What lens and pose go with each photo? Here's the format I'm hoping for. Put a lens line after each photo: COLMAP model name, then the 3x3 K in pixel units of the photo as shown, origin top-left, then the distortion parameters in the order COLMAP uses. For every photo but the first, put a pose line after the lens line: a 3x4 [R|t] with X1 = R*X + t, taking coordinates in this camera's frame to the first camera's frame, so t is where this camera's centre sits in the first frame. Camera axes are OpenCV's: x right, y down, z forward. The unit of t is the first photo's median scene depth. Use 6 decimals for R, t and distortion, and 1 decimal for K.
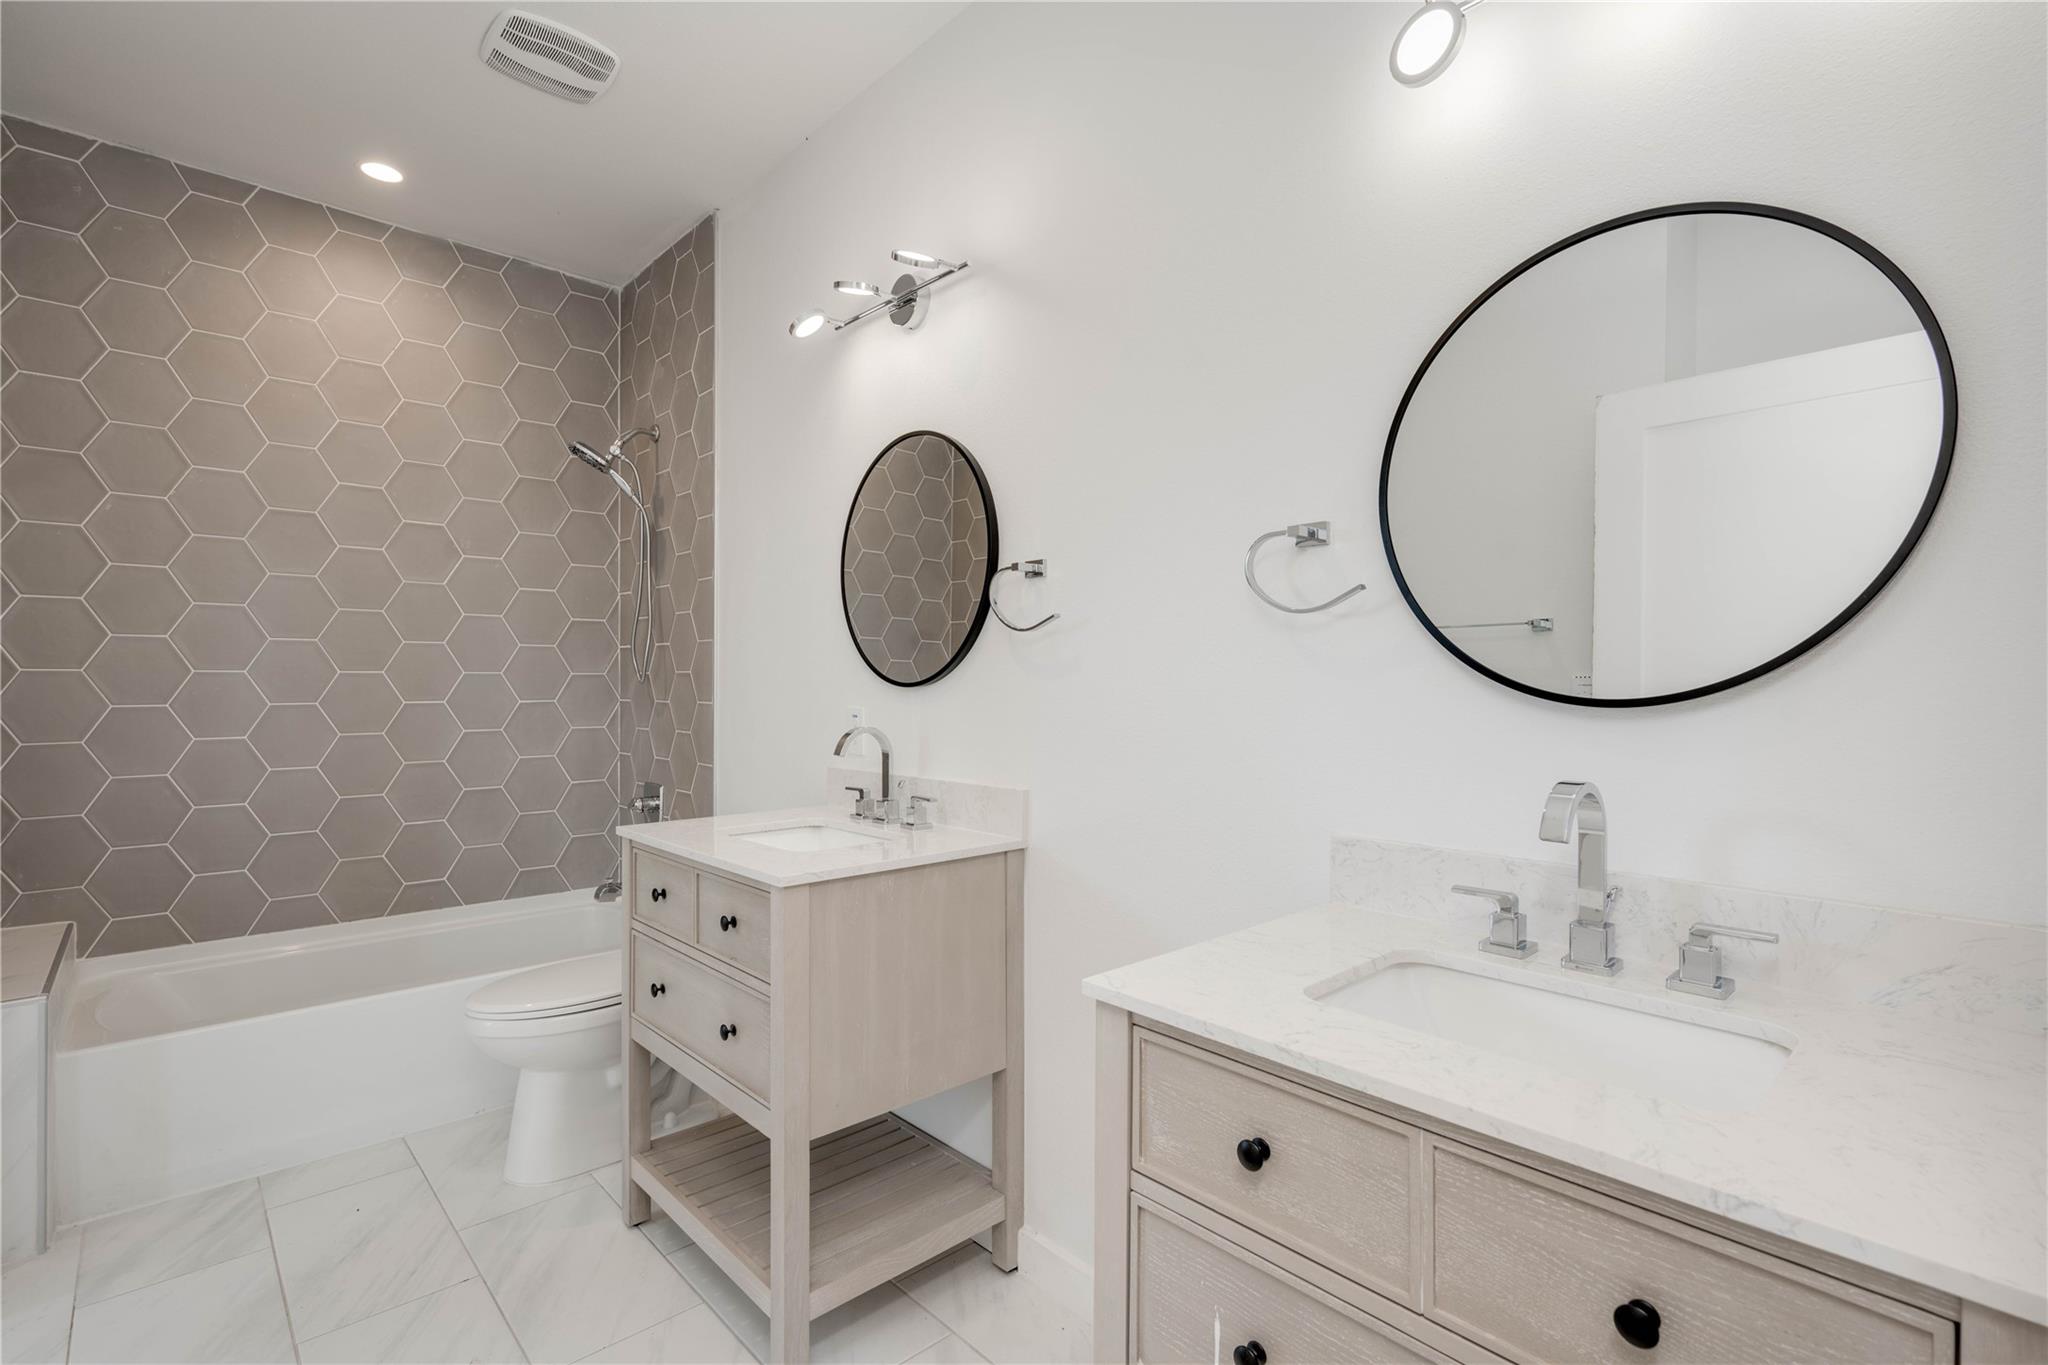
lens RADIAL K [[939.6, 0, 1024.0], [0, 939.6, 682.5], [0, 0, 1]] dist [-0.001488, 0.000149]
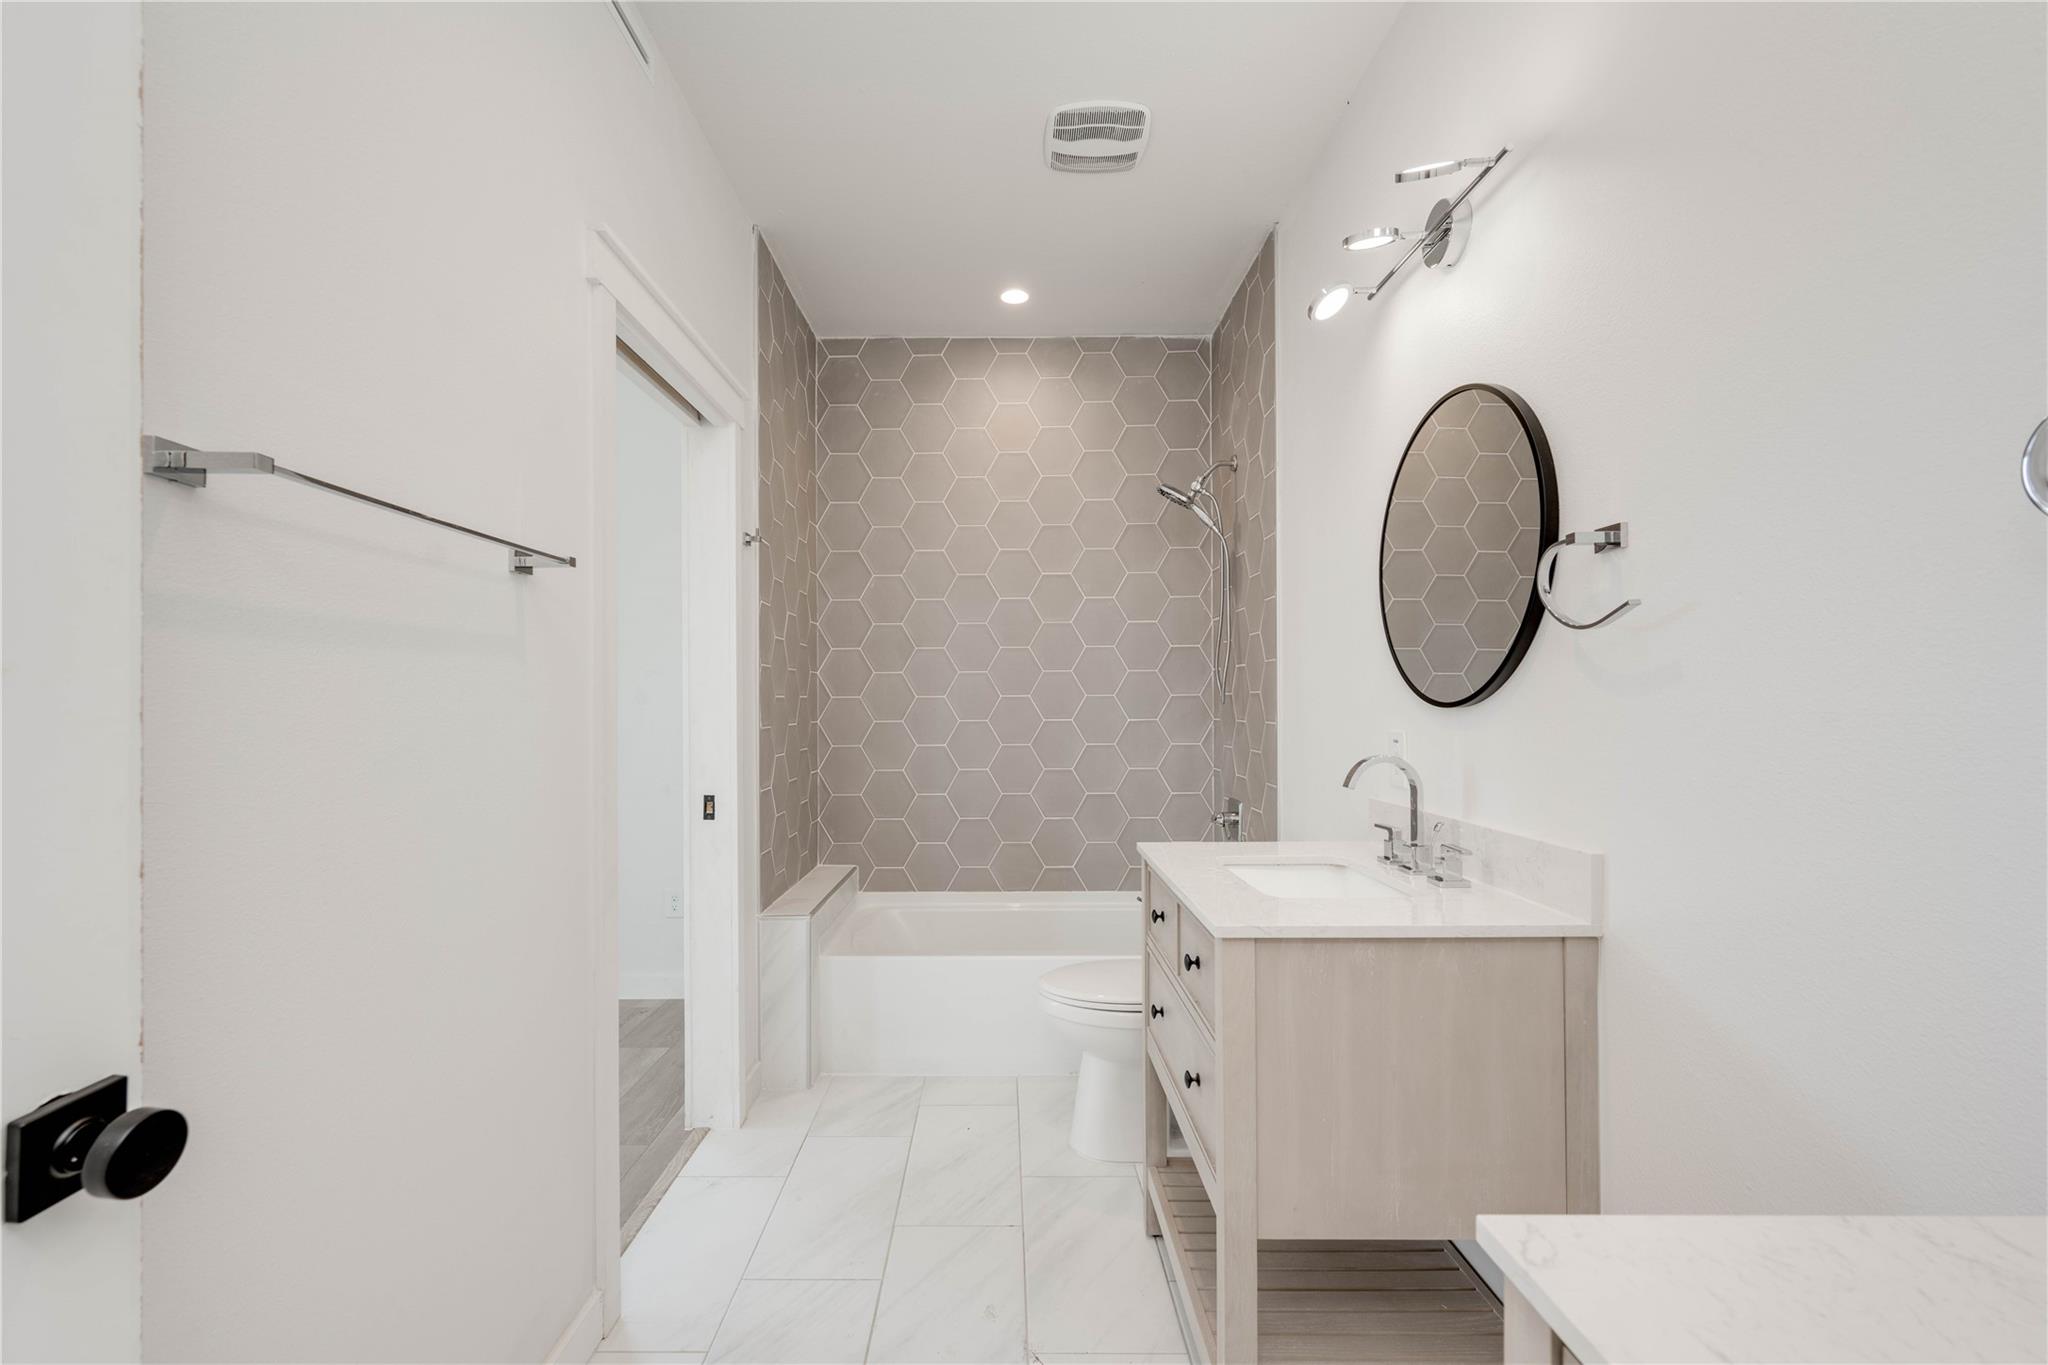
lens RADIAL K [[854.6, 0, 1002.0], [0, 854.6, 698.8], [0, 0, 1]] dist [0.000020, -0.000079]
pose [[0.726996, -0.009049, -0.686582, 0.082306], [0.007339, 0.999958, -0.005408, -0.001204], [0.686603, -0.001107, 0.727032, 0.160529]]
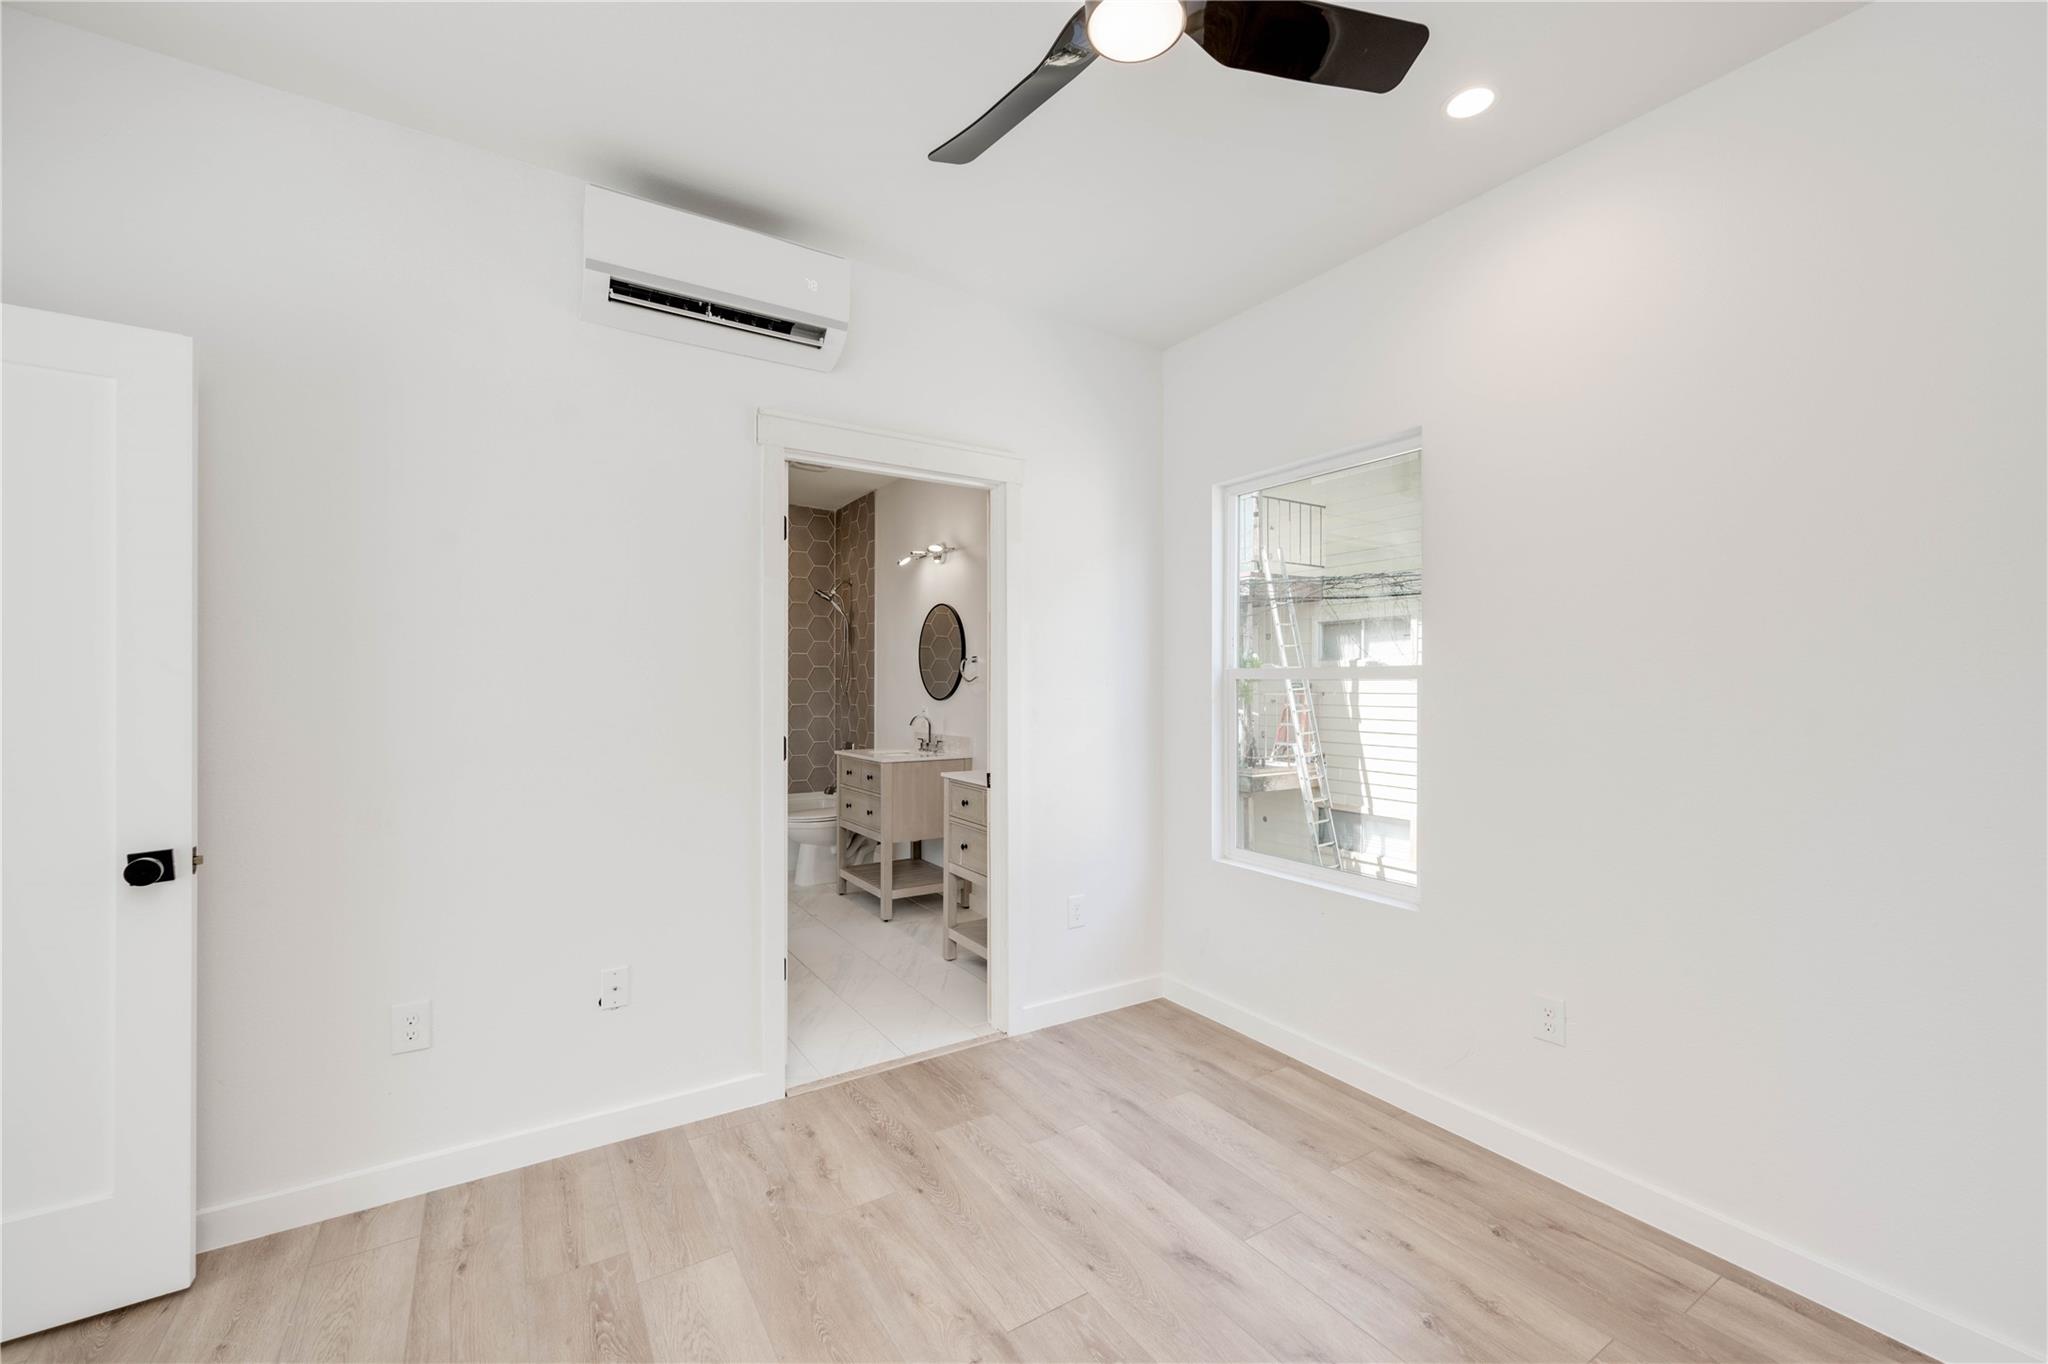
lens RADIAL K [[825.0, 0, 1027.7], [0, 825.0, 690.5], [0, 0, 1]] dist [-0.002355, -0.000030]
pose [[0.985061, 0.002605, -0.172189, 0.413392], [-0.001973, 0.999991, 0.003840, -0.025375], [0.172197, -0.003443, 0.985056, -0.984633]]
